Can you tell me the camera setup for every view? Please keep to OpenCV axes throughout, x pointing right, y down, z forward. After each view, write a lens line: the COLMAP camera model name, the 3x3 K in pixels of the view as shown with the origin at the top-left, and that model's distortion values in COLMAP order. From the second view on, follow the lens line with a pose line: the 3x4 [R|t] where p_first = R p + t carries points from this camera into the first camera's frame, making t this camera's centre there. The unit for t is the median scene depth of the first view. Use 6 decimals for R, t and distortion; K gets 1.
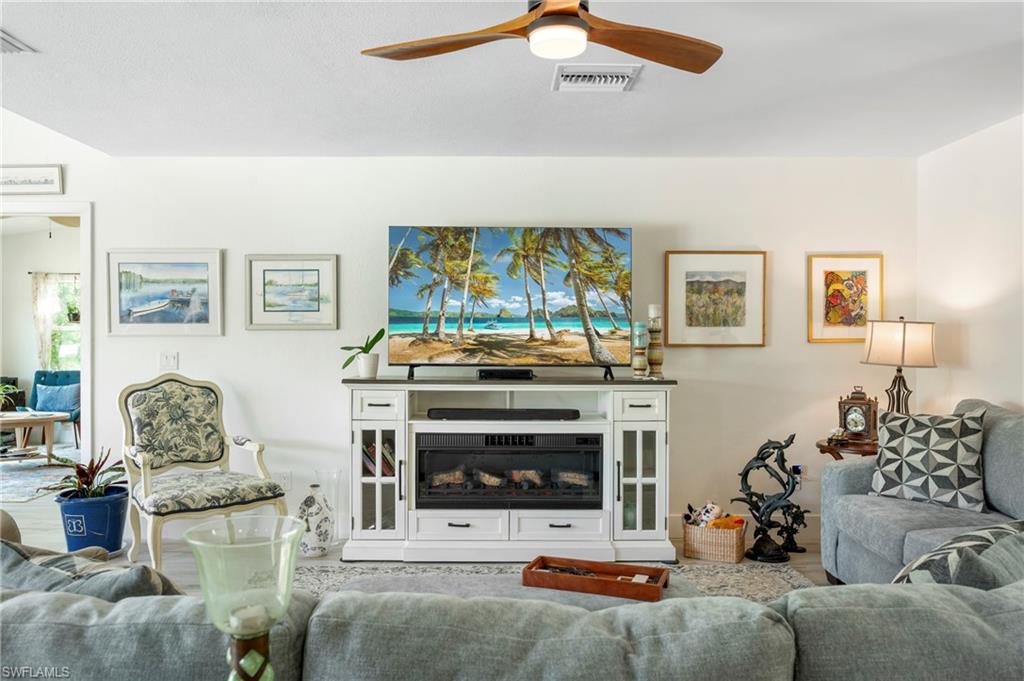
lens RADIAL K [[761.5, 0, 506.0], [0, 761.5, 340.7], [0, 0, 1]] dist [-0.007271, 0.004851]
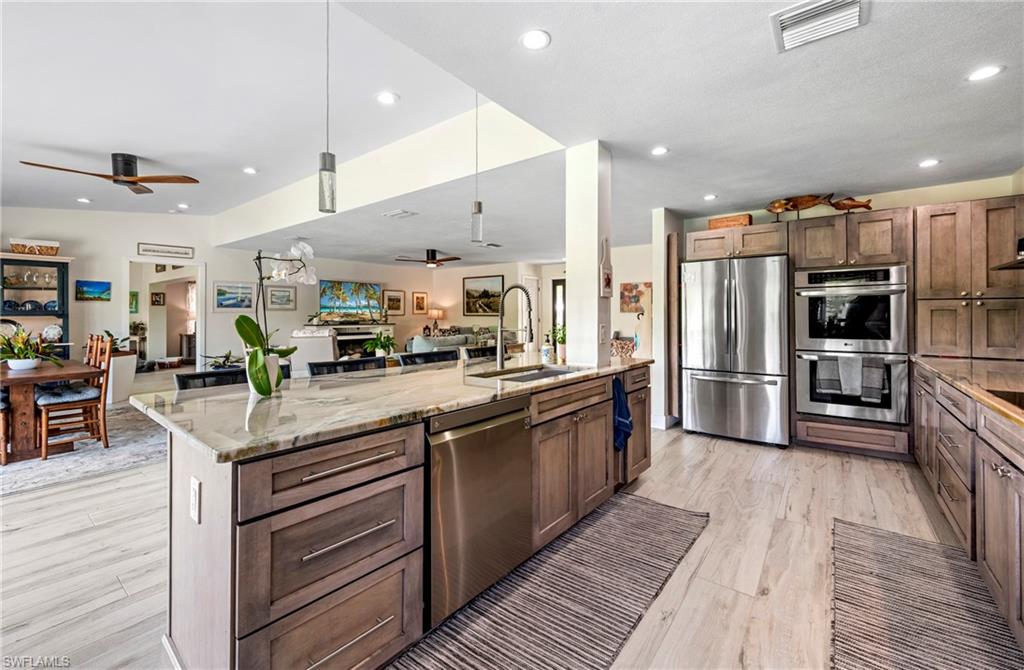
lens RADIAL K [[424.0, 0, 502.4], [0, 424.0, 311.8], [0, 0, 1]] dist [0.000056, 0.000131]
pose [[0.629291, 0.003317, 0.777162, -1.111132], [0.005965, 0.999941, -0.009098, 0.013088], [-0.777147, 0.010362, 0.629234, -0.823839]]
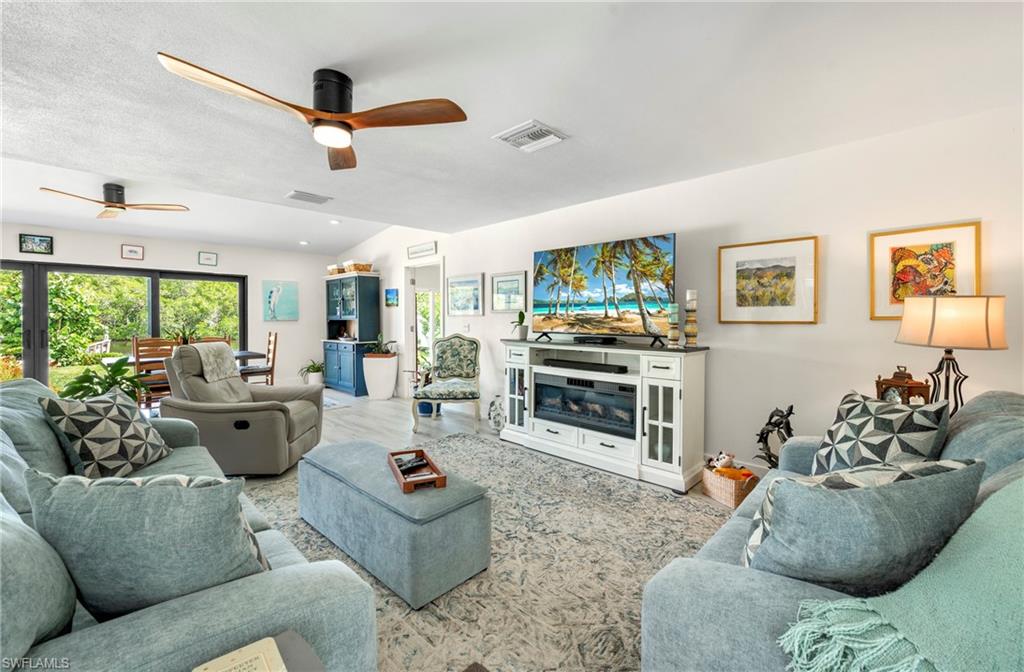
lens RADIAL K [[412.9, 0, 514.9], [0, 412.9, 319.4], [0, 0, 1]] dist [0.000463, 0.000439]
pose [[0.719608, 0.002351, -0.694377, 0.467637], [-0.004486, 0.999989, -0.001263, 0.004402], [0.694366, 0.004024, 0.719610, 0.293164]]
